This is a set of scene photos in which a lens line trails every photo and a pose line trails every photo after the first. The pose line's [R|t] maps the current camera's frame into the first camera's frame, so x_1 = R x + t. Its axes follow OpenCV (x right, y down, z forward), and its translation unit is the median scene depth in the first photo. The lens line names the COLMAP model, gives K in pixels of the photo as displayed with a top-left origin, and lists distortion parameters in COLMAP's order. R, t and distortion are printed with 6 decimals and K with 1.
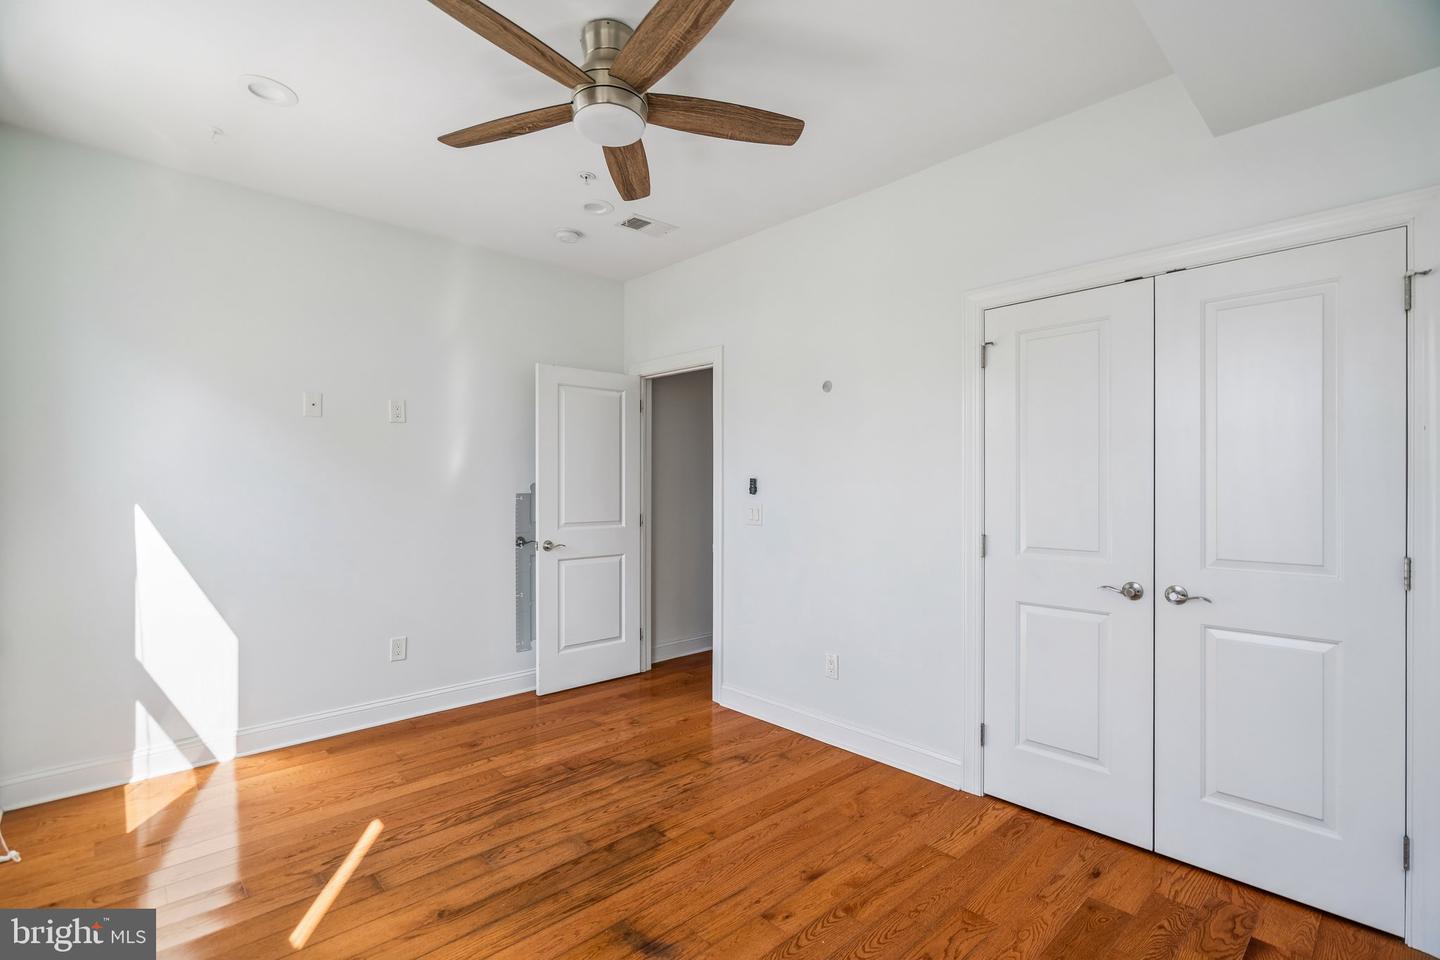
lens RADIAL K [[657.2, 0, 721.3], [0, 657.2, 489.0], [0, 0, 1]] dist [0.000199, 0.000068]
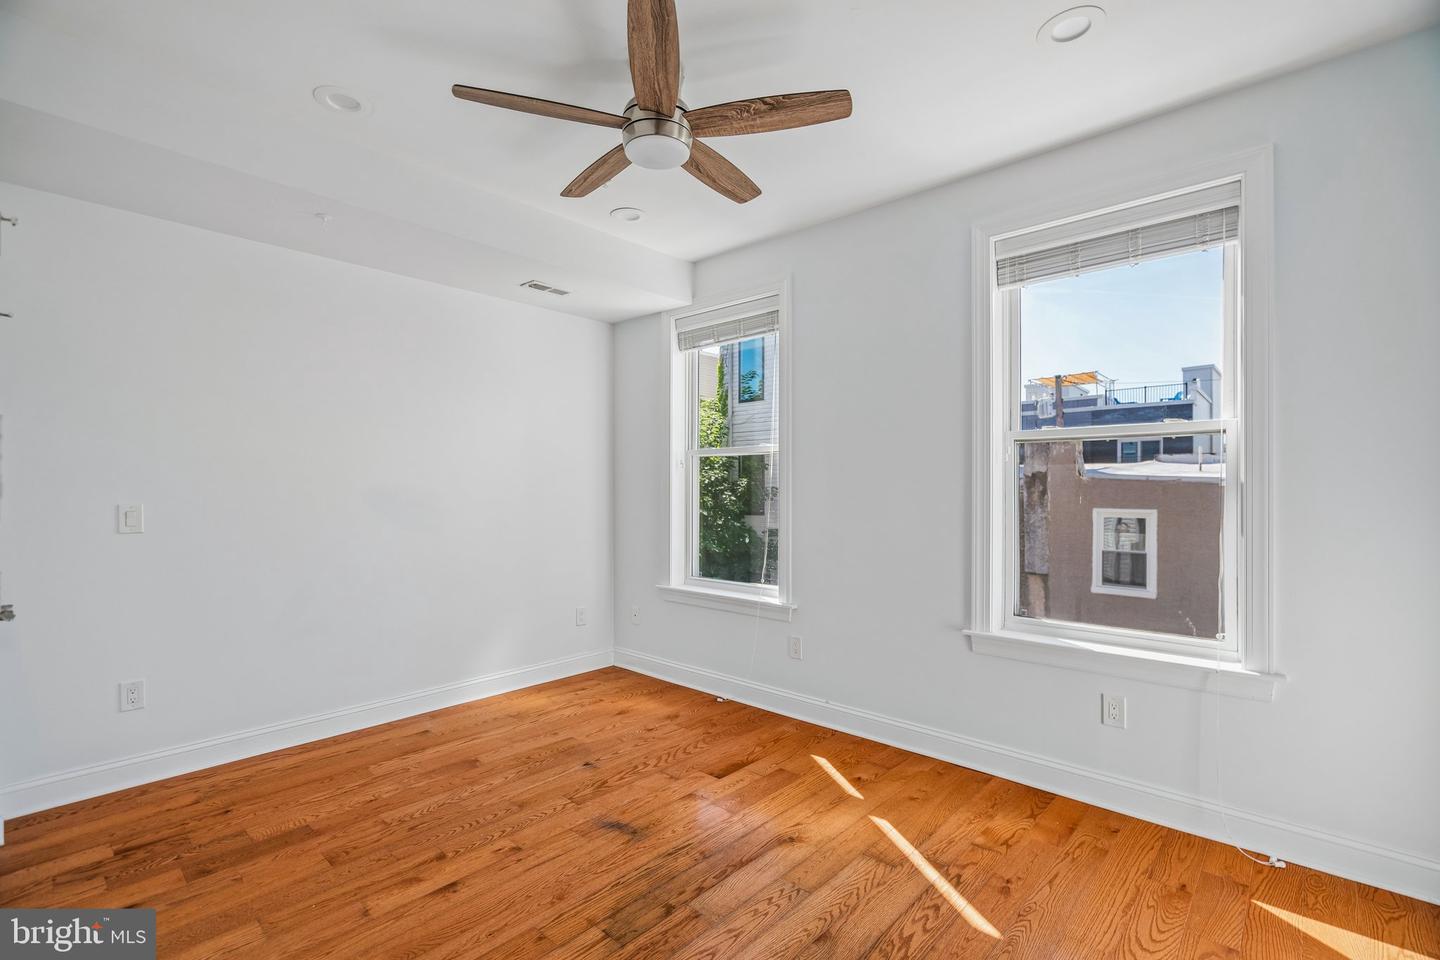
lens RADIAL K [[657.2, 0, 721.3], [0, 657.2, 489.0], [0, 0, 1]] dist [0.000199, 0.000068]
pose [[-0.996827, -0.001953, -0.079577, -0.178610], [-0.002086, 0.999997, 0.001581, 0.001121], [0.079574, 0.001742, -0.996827, 1.963608]]
